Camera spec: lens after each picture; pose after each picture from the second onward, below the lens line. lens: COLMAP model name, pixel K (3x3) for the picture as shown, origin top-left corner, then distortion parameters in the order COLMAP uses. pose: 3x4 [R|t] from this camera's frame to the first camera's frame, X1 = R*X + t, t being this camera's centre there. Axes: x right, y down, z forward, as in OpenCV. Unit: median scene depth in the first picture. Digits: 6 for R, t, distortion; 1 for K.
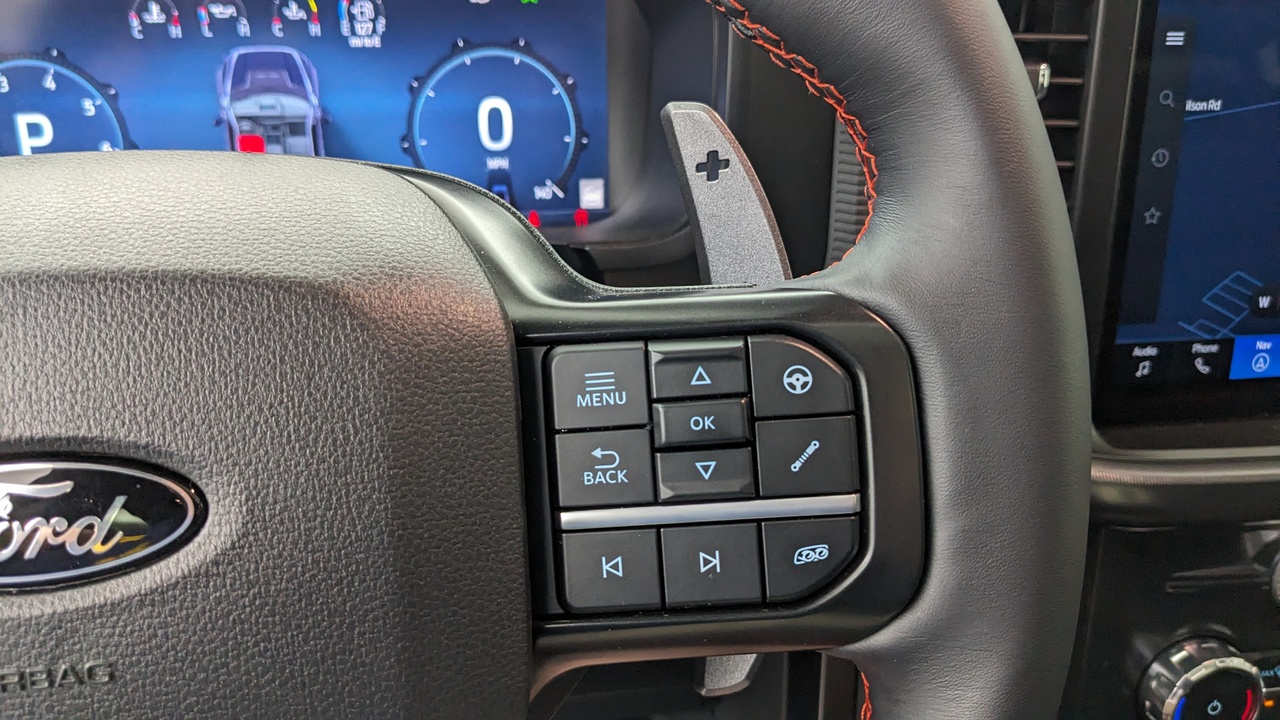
lens RADIAL K [[1010.7, 0, 635.8], [0, 1010.7, 359.9], [0, 0, 1]] dist [0.032210, -0.085710]
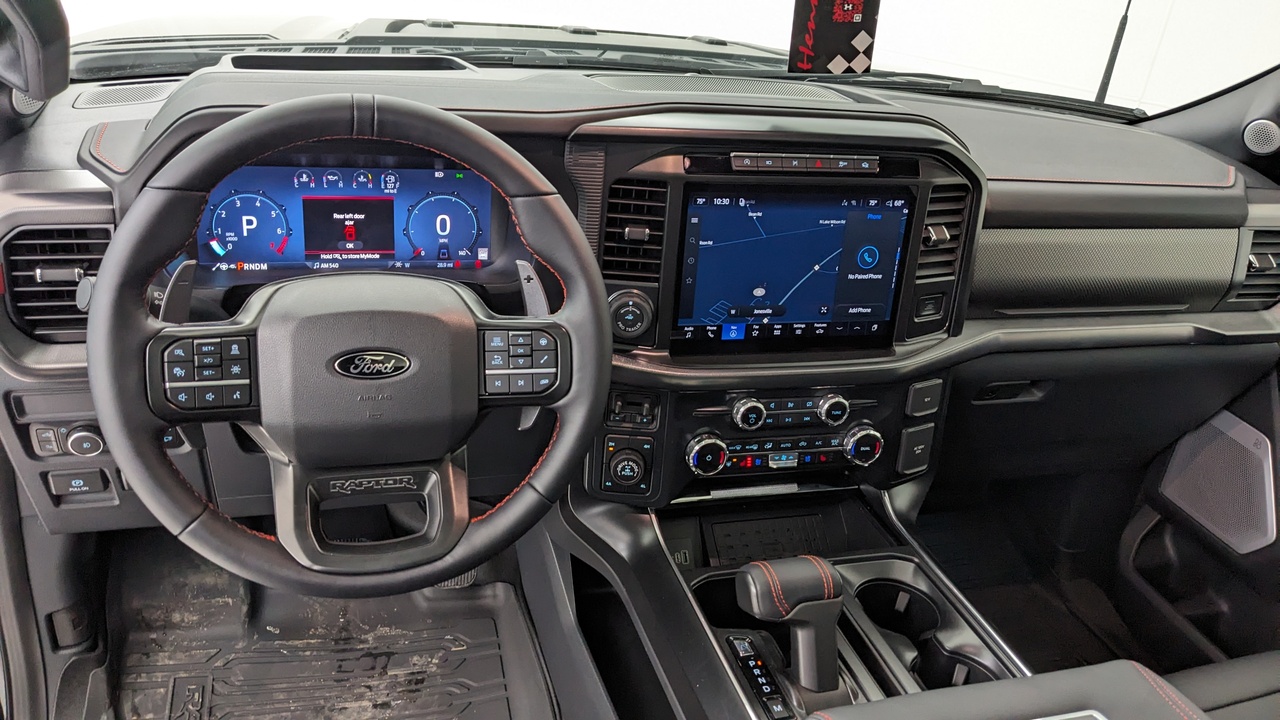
lens RADIAL K [[1010.7, 0, 634.2], [0, 1010.7, 357.1], [0, 0, 1]] dist [0.032210, -0.085710]
pose [[0.988162, 0.023420, 0.151613, -0.049873], [-0.033667, 0.997292, 0.065378, -0.097237], [-0.149671, -0.069708, 0.986276, -1.539082]]
